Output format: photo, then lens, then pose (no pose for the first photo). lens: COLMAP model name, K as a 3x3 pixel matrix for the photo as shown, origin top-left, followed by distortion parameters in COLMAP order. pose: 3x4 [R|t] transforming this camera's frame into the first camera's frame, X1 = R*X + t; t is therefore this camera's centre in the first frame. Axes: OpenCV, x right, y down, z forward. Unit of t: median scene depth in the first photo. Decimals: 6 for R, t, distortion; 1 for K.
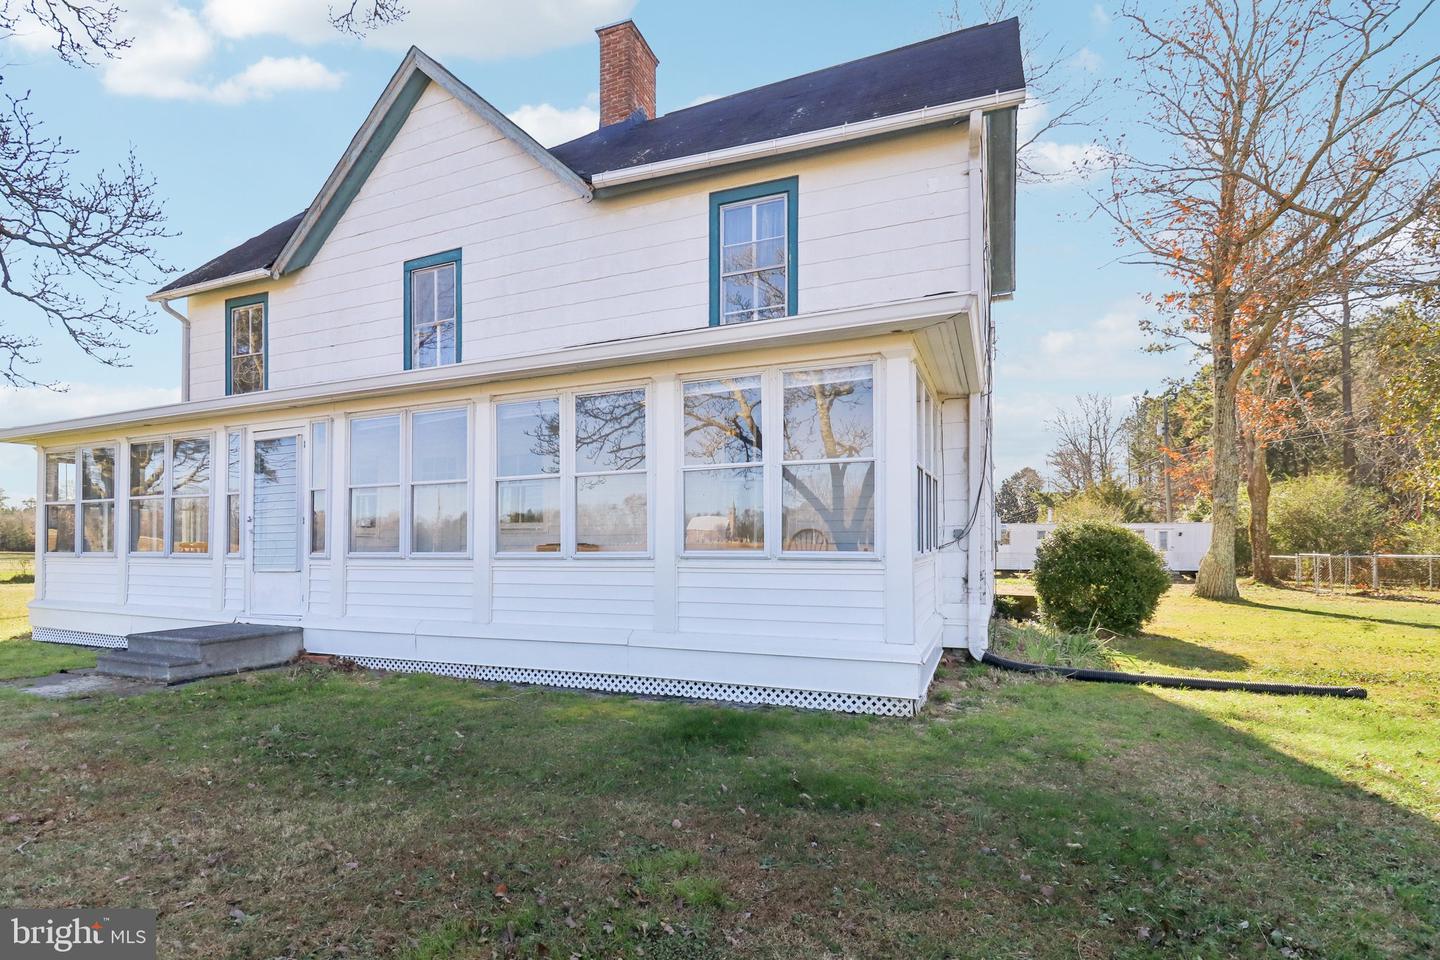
lens RADIAL K [[684.4, 0, 713.2], [0, 684.4, 525.6], [0, 0, 1]] dist [0.002140, -0.010143]
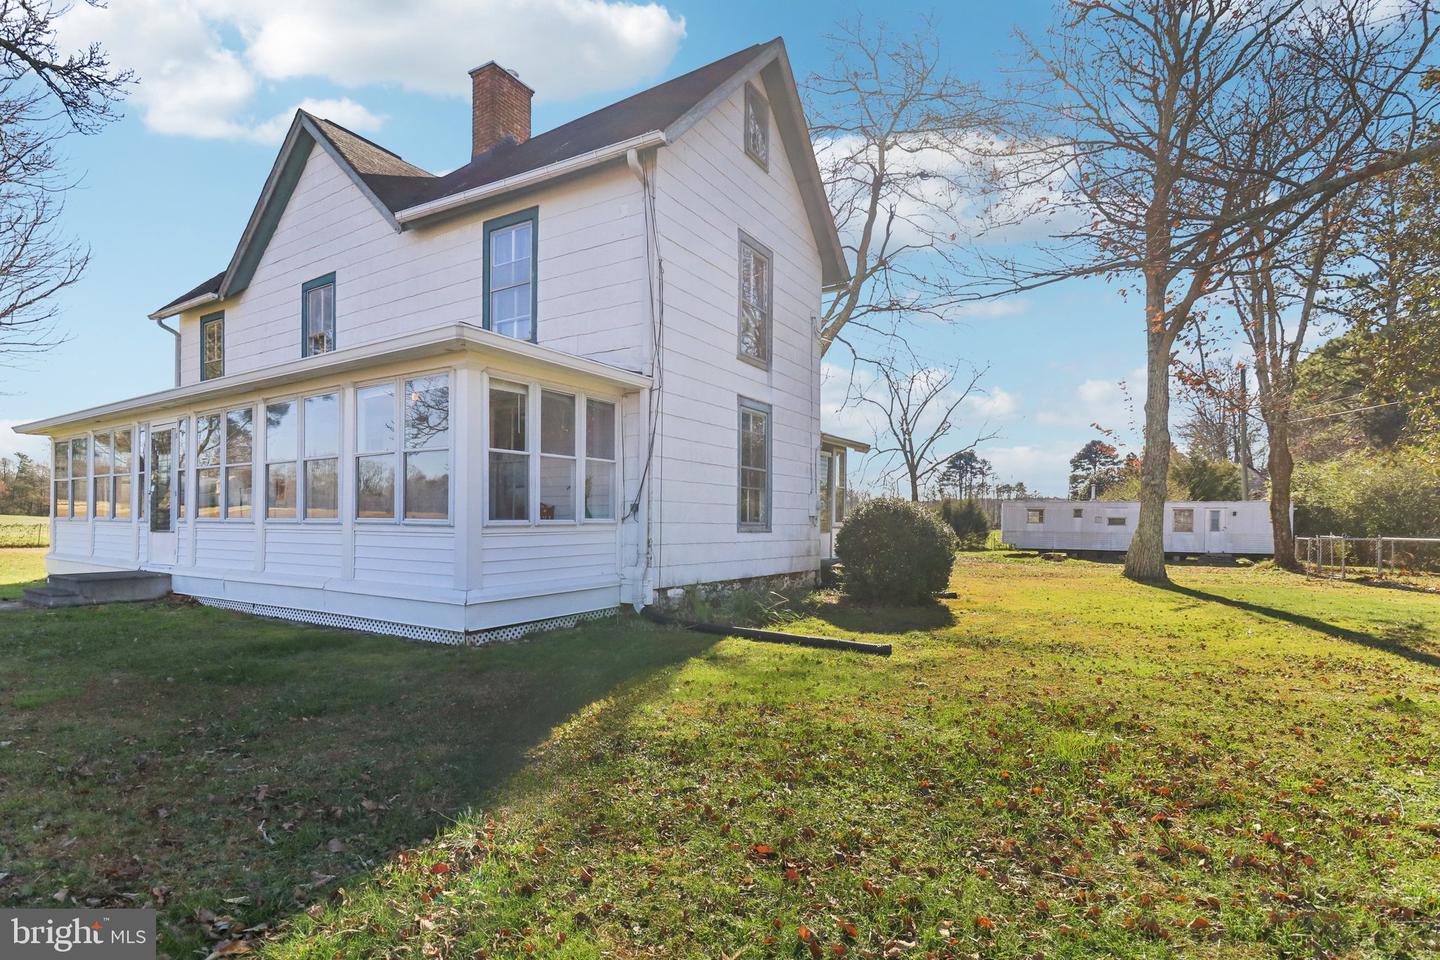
lens RADIAL K [[689.2, 0, 707.8], [0, 689.2, 510.7], [0, 0, 1]] dist [0.000938, -0.012581]
pose [[0.986768, 0.009239, -0.161876, 0.491180], [-0.006960, 0.999869, 0.014643, -0.000889], [0.161990, -0.013322, 0.986702, -0.111631]]
